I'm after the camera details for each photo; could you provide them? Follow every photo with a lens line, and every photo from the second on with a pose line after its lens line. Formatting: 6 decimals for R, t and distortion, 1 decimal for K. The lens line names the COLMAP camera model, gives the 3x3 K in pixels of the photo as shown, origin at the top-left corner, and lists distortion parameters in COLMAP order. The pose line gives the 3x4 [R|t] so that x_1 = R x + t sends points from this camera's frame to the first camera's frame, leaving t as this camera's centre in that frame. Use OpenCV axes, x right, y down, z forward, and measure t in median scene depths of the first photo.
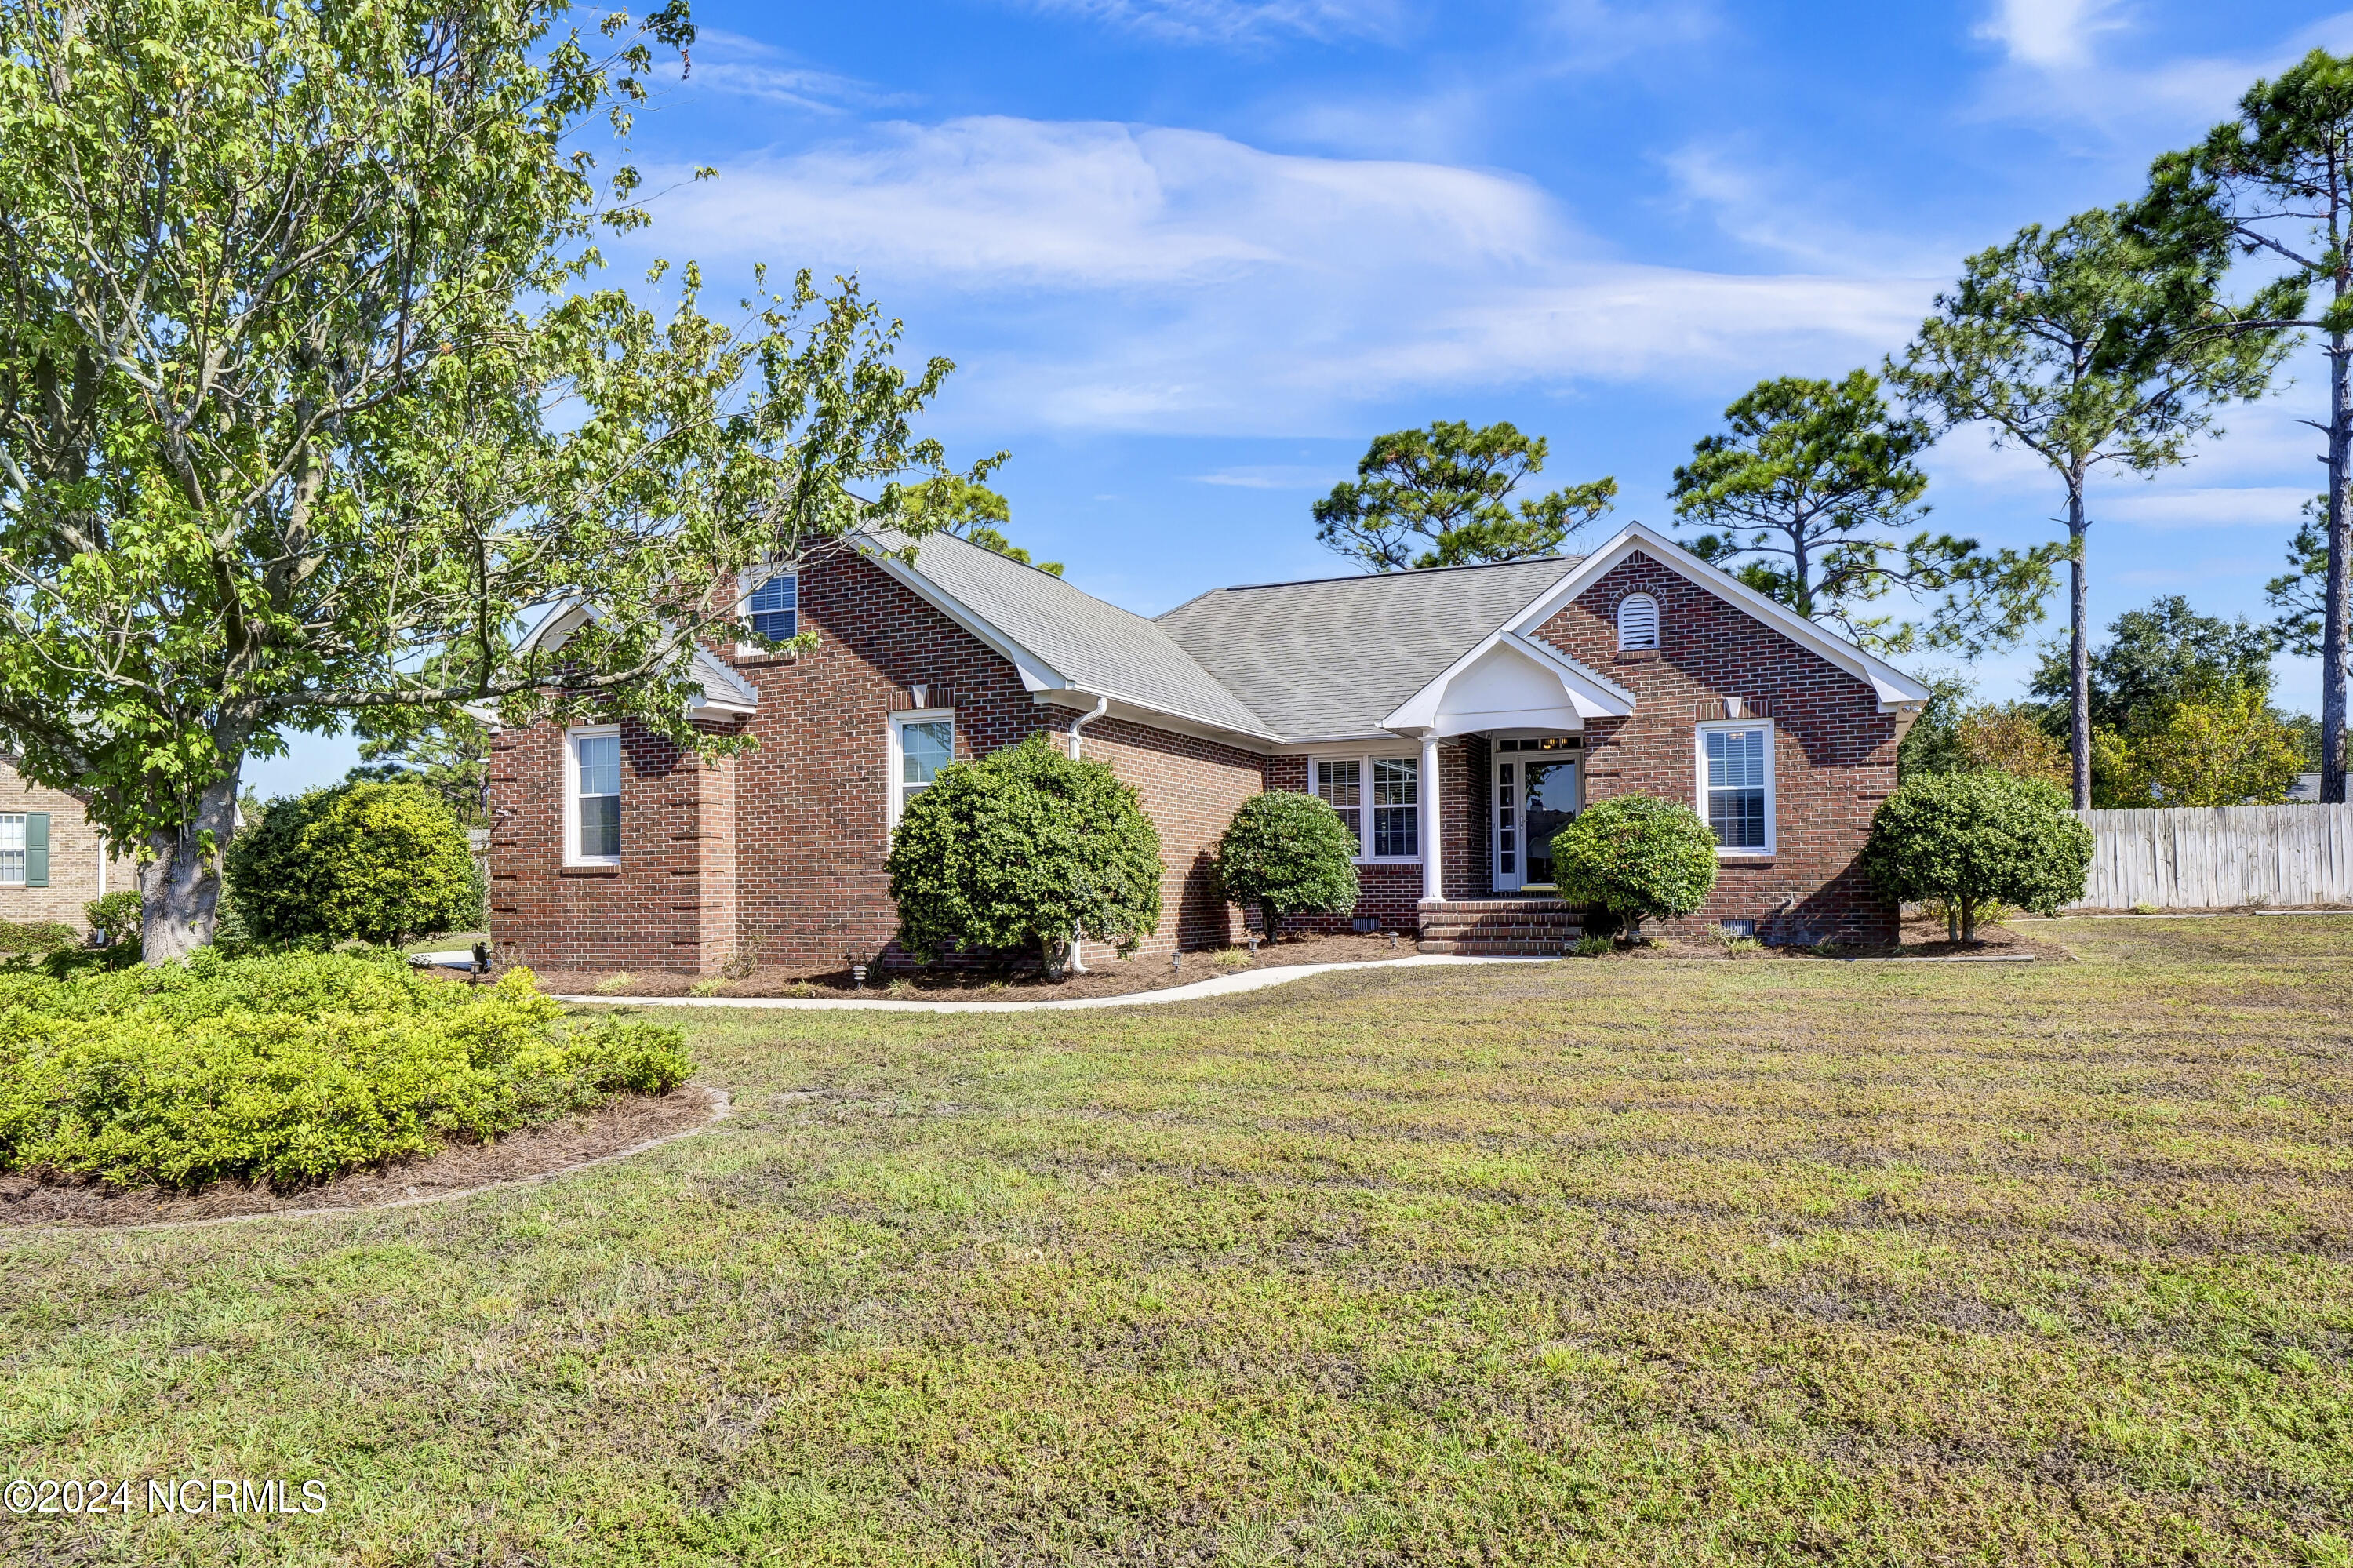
lens RADIAL K [[1477.8, 0, 1171.6], [0, 1477.8, 865.2], [0, 0, 1]] dist [0.003189, 0.002521]
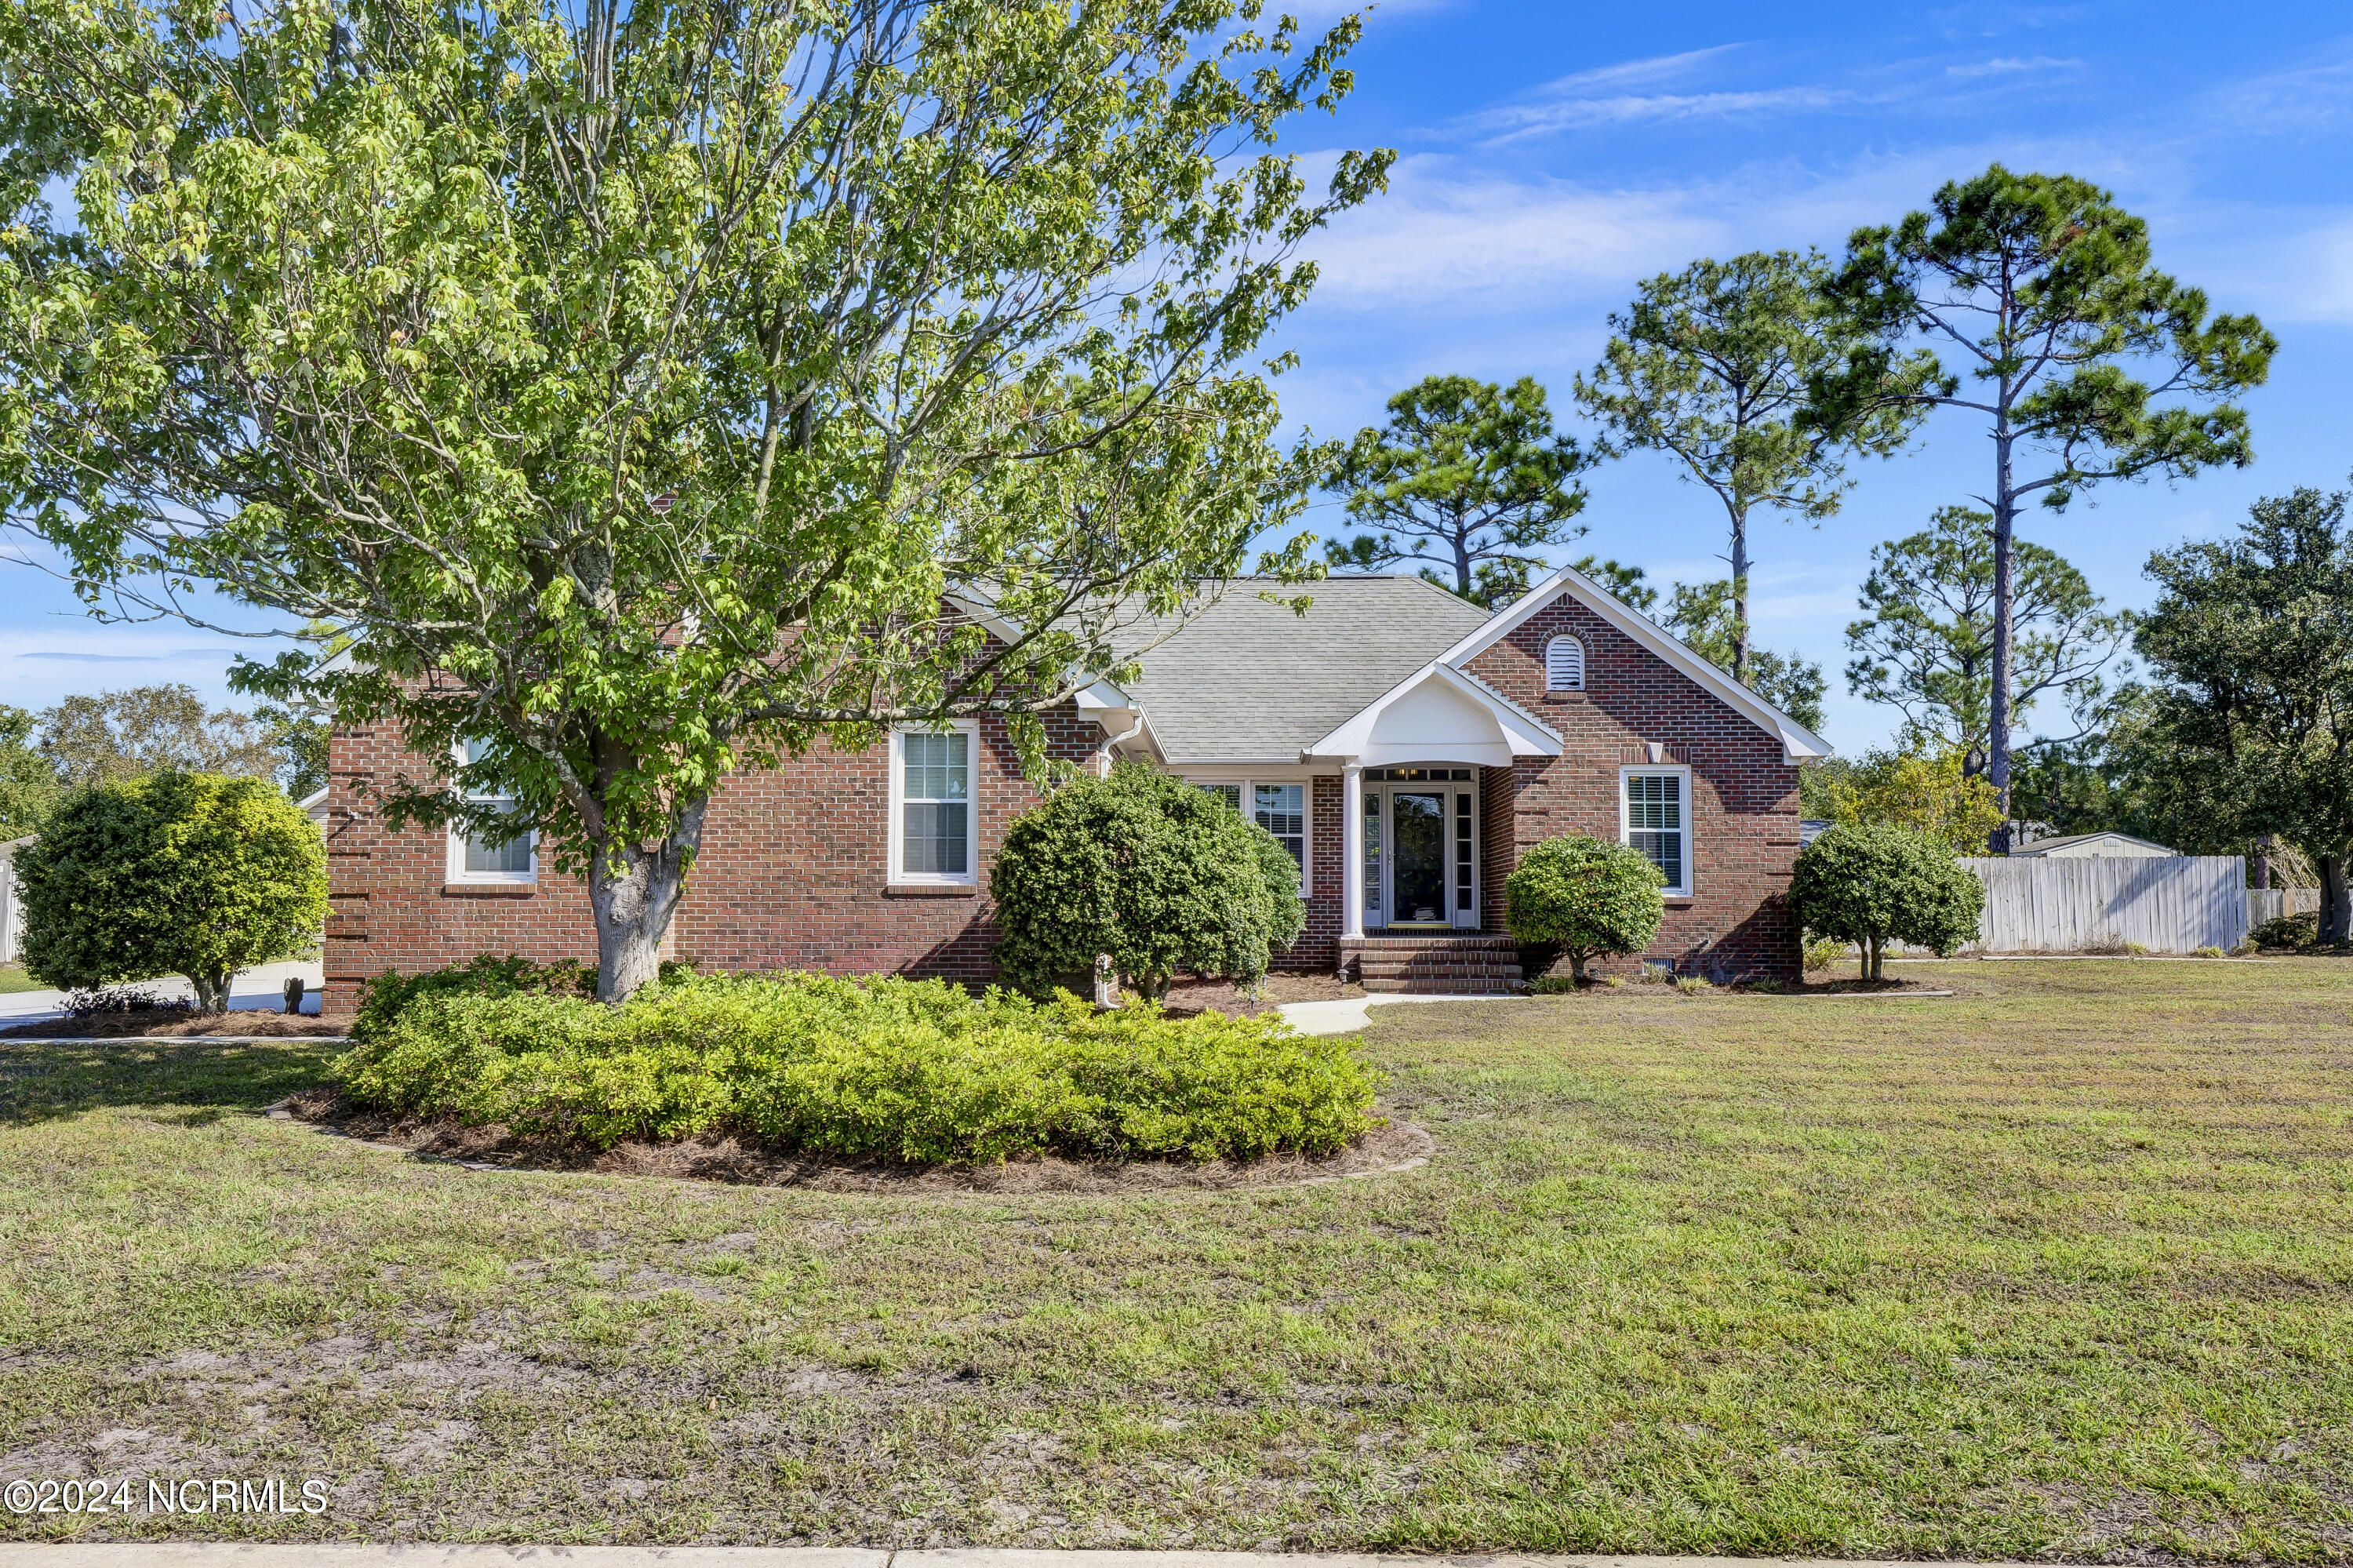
lens RADIAL K [[1948.9, 0, 1176.5], [0, 1948.9, 784.0], [0, 0, 1]] dist [0.017124, 0.002925]
pose [[0.934139, 0.038459, 0.354830, -0.399277], [-0.018039, 0.997994, -0.060677, 0.003877], [-0.356452, 0.050280, 0.932960, -0.145154]]
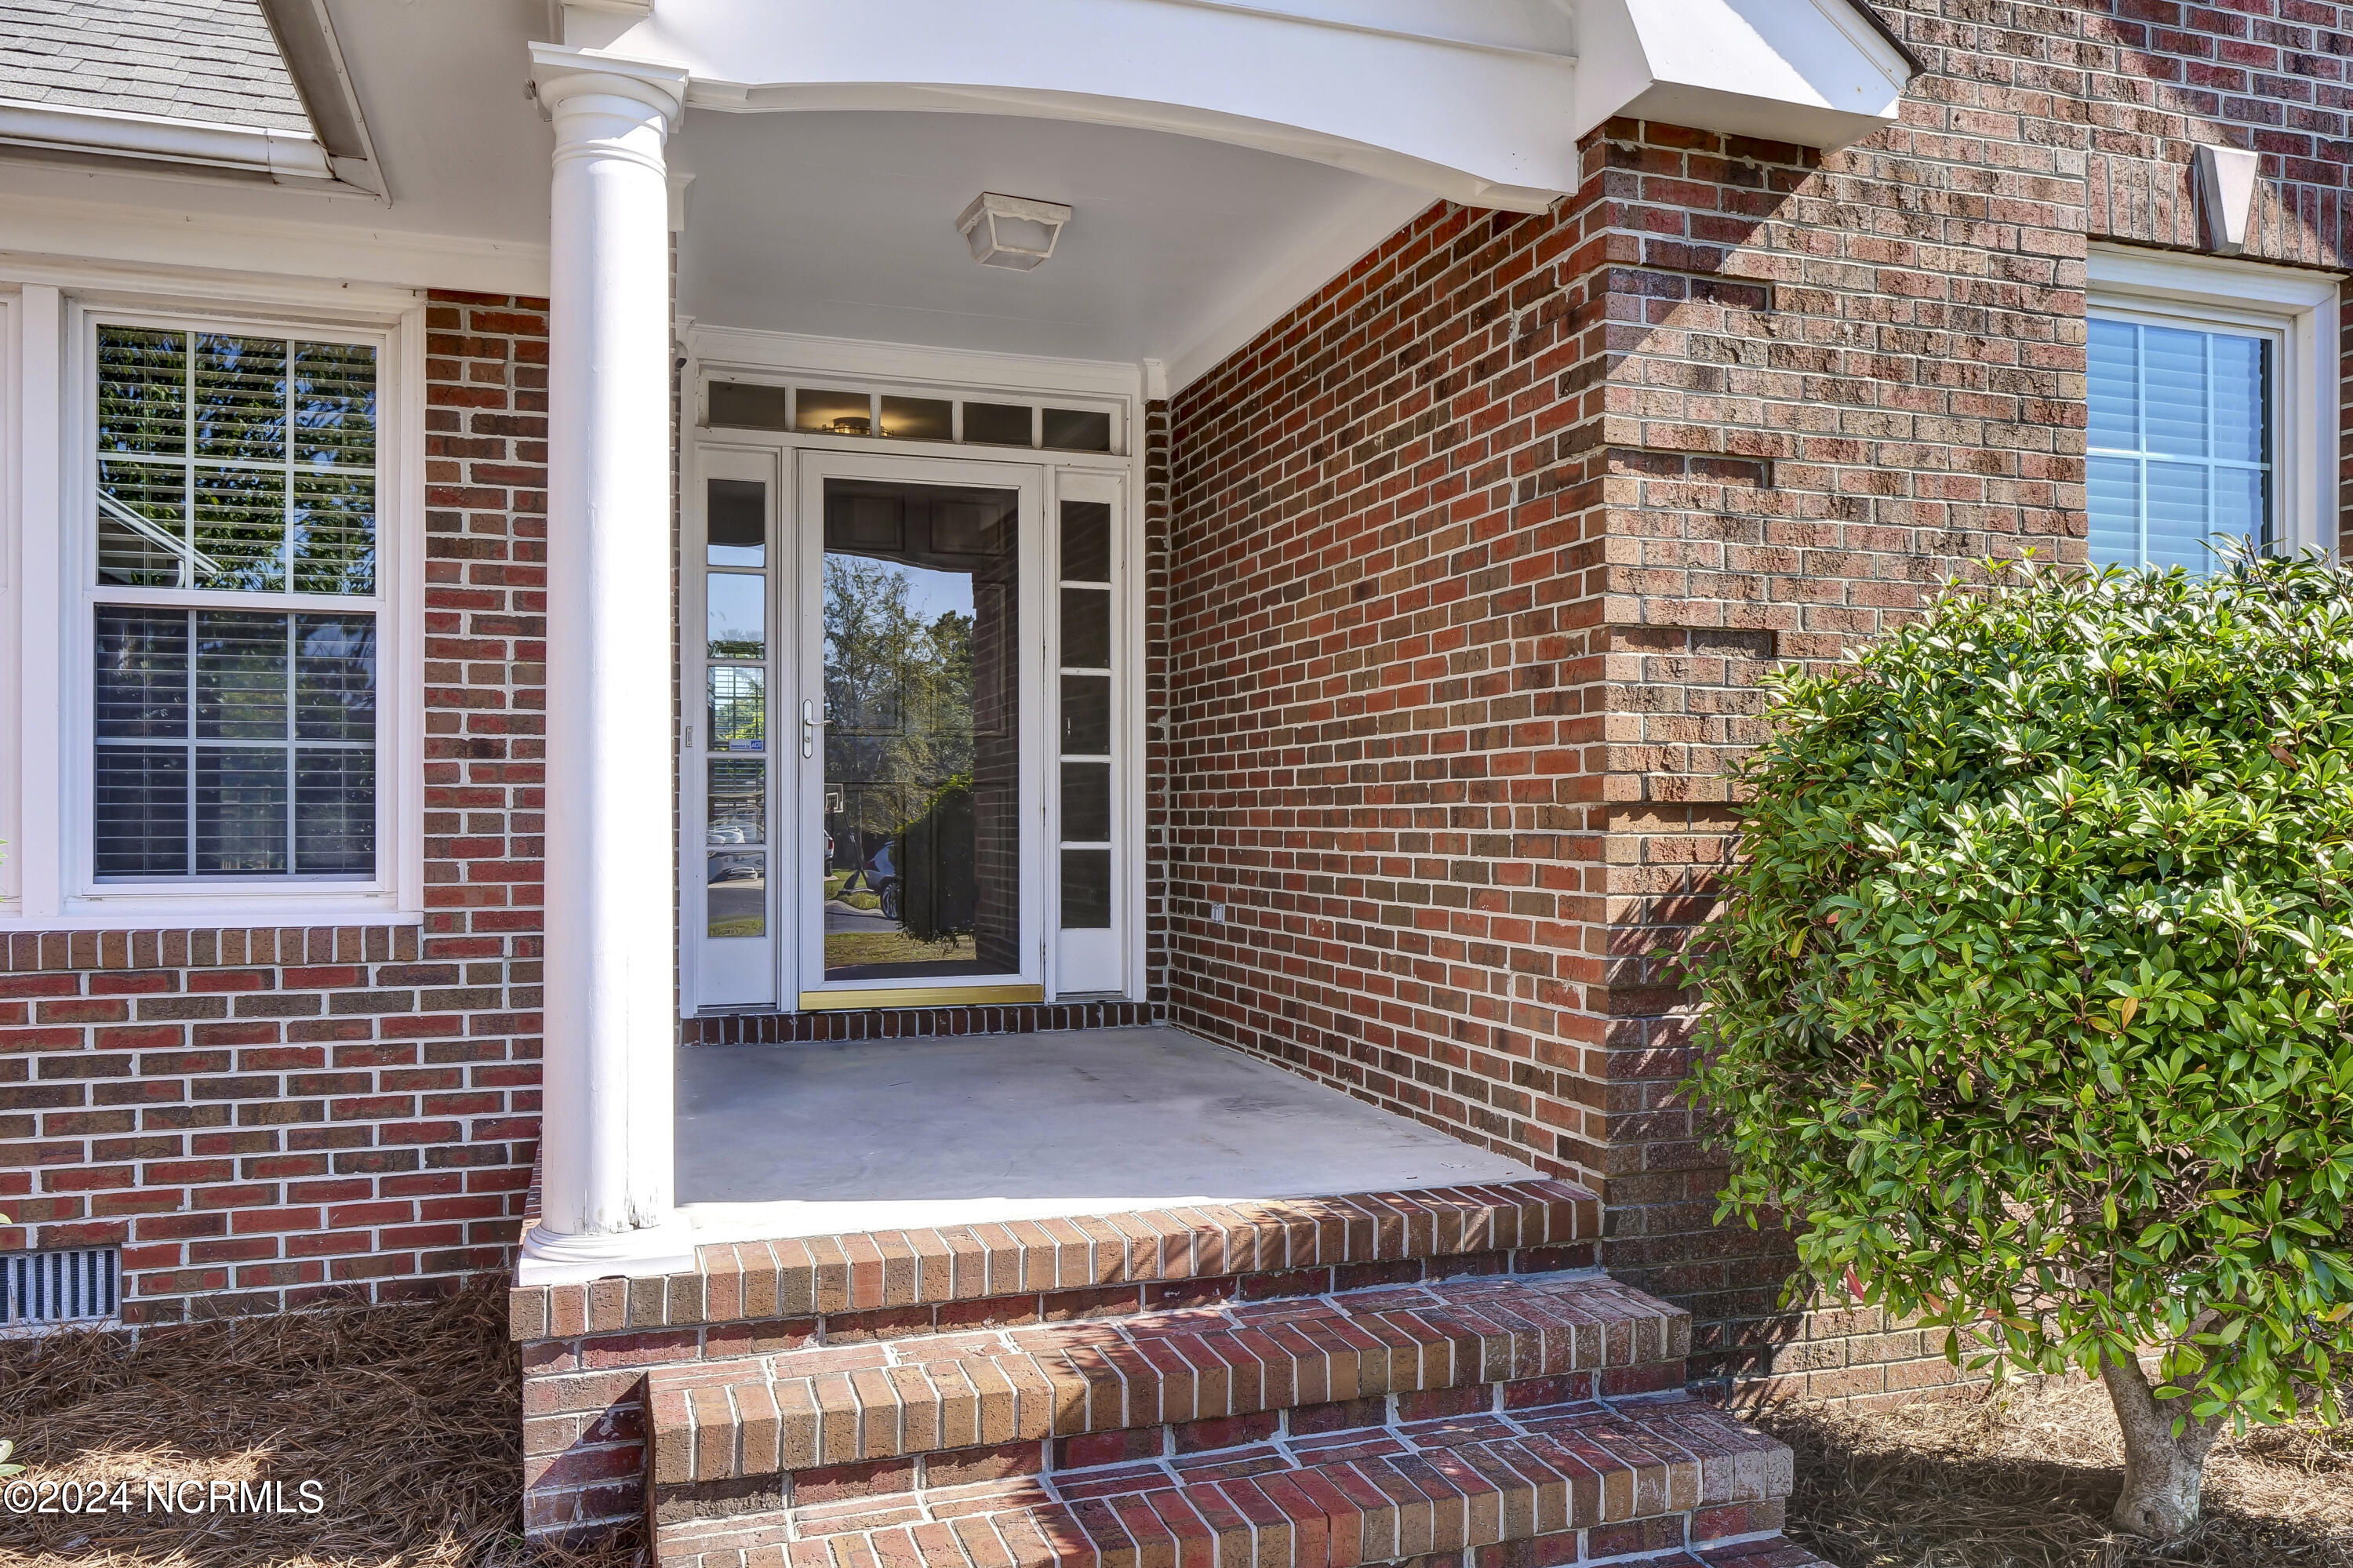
lens RADIAL K [[1701.2, 0, 1176.5], [0, 1701.2, 784.0], [0, 0, 1]] dist [-0.000774, -0.000815]
pose [[0.746029, 0.025399, 0.665429, 0.113228], [-0.017747, 0.999676, -0.018260, -0.018319], [-0.665677, 0.001813, 0.746238, 0.886422]]
